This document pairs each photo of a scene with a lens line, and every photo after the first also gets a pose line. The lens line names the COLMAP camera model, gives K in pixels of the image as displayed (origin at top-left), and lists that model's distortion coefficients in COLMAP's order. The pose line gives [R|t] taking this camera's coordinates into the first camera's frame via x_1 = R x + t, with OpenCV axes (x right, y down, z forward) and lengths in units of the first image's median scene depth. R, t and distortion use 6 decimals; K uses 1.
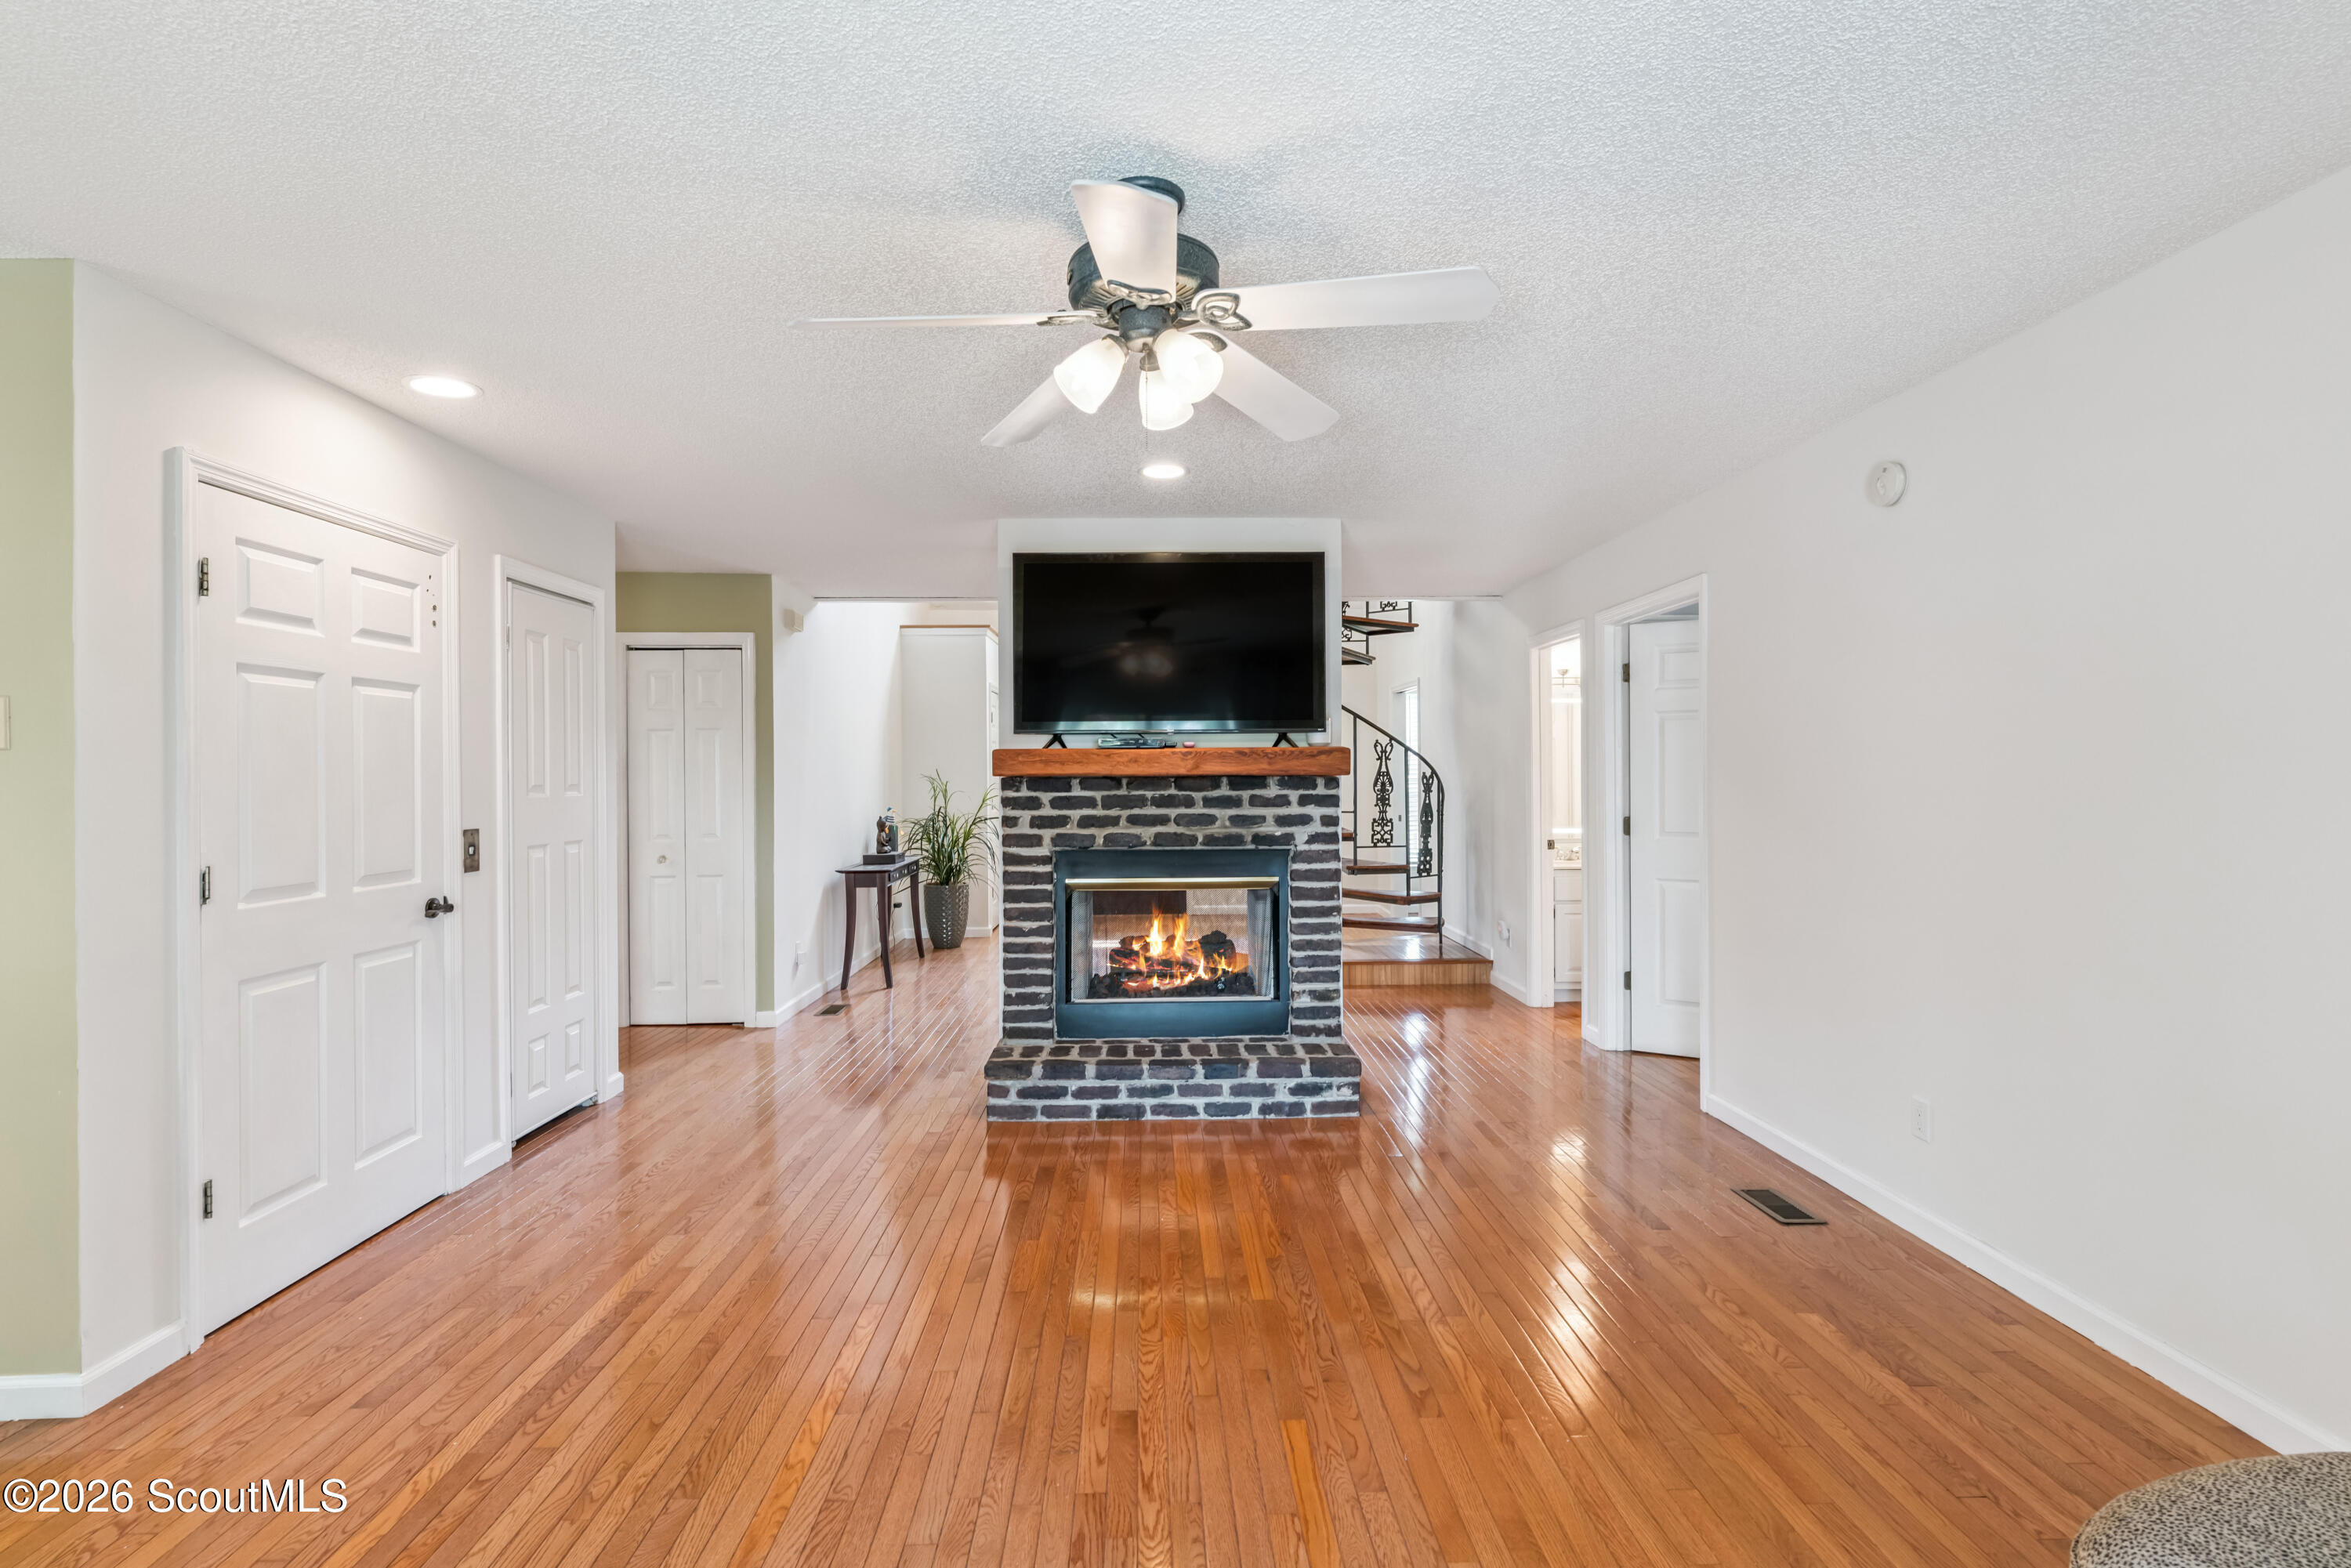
lens RADIAL K [[1109.6, 0, 1175.5], [0, 1109.6, 784.0], [0, 0, 1]] dist [0.001648, 0.000625]
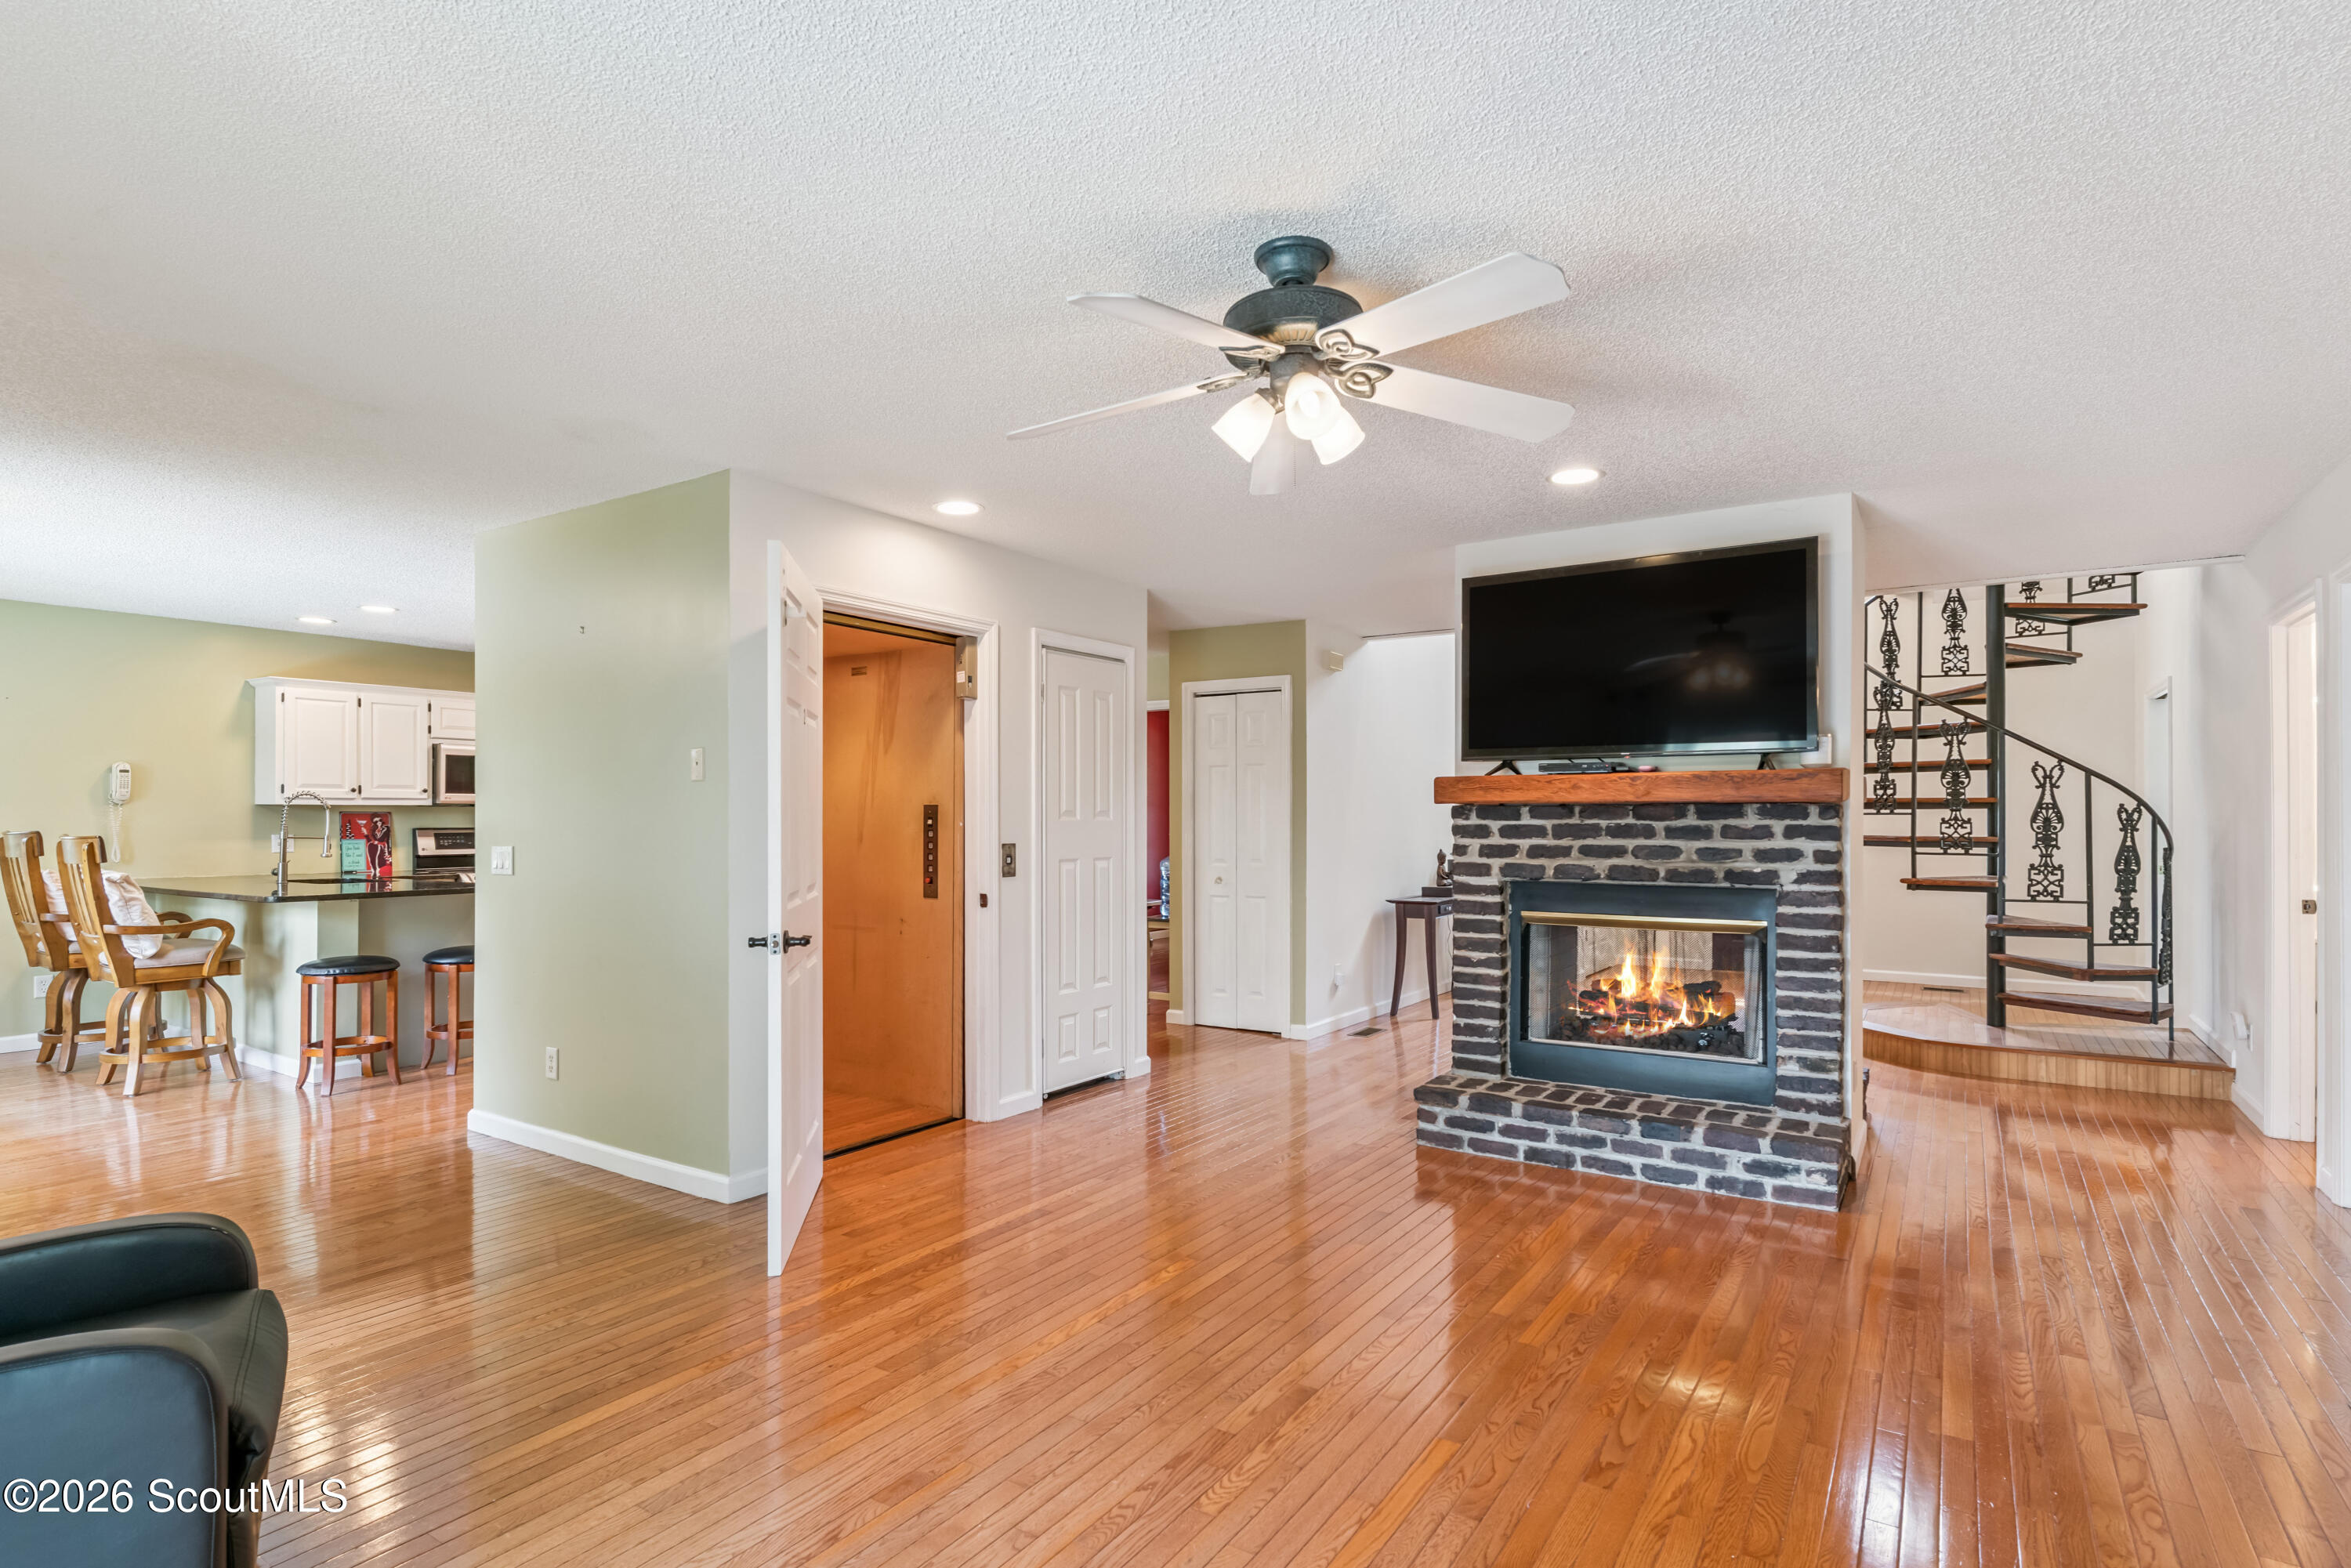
lens RADIAL K [[1163.0, 0, 1184.6], [0, 1163.0, 819.4], [0, 0, 1]] dist [0.000535, 0.000793]
pose [[0.823569, 0.006121, -0.567183, 0.238159], [-0.009045, 0.999956, -0.002343, 0.011403], [0.567144, 0.007060, 0.823588, 0.004123]]
